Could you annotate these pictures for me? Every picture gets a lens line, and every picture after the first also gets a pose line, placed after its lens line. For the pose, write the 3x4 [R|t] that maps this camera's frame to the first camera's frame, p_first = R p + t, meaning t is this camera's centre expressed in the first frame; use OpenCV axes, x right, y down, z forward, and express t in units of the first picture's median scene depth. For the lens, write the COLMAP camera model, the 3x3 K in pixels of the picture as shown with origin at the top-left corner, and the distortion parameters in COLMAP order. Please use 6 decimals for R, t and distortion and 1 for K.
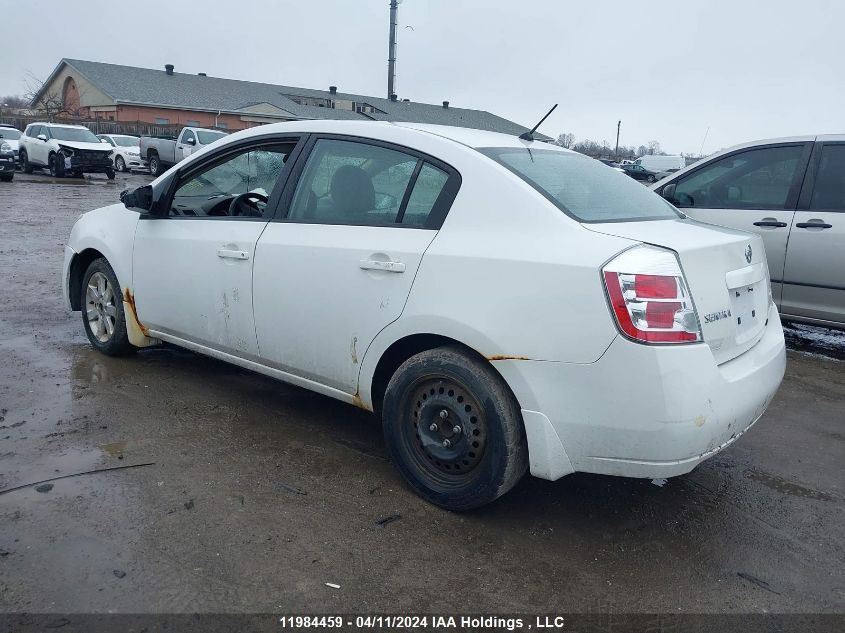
lens RADIAL K [[662.0, 0, 430.6], [0, 662.0, 312.1], [0, 0, 1]] dist [0.078284, -0.106648]
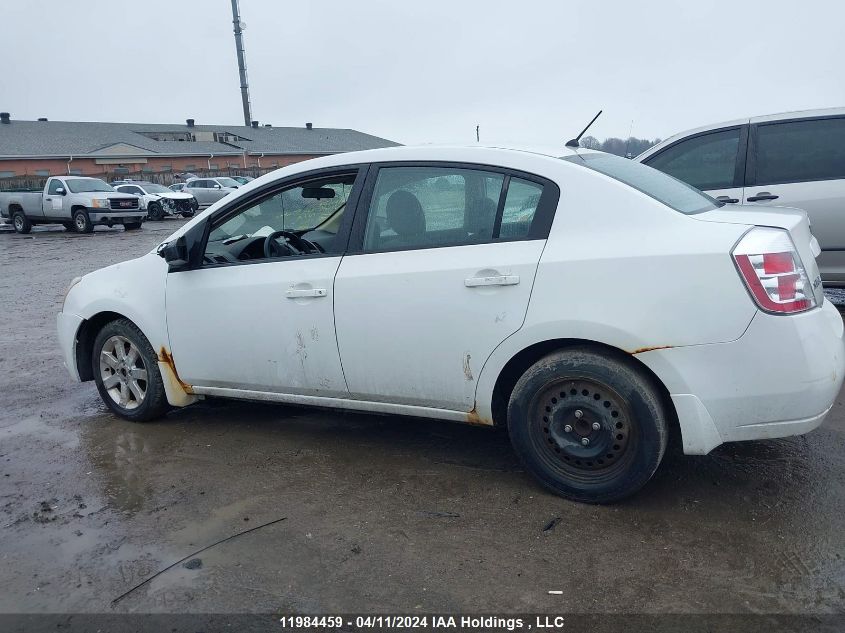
lens RADIAL K [[662.0, 0, 430.6], [0, 662.0, 312.1], [0, 0, 1]] dist [0.078284, -0.106648]
pose [[0.974841, -0.145974, 0.168456, -0.325973], [0.149748, 0.988675, -0.009852, -0.025493], [-0.165110, 0.034830, 0.985660, 0.006530]]
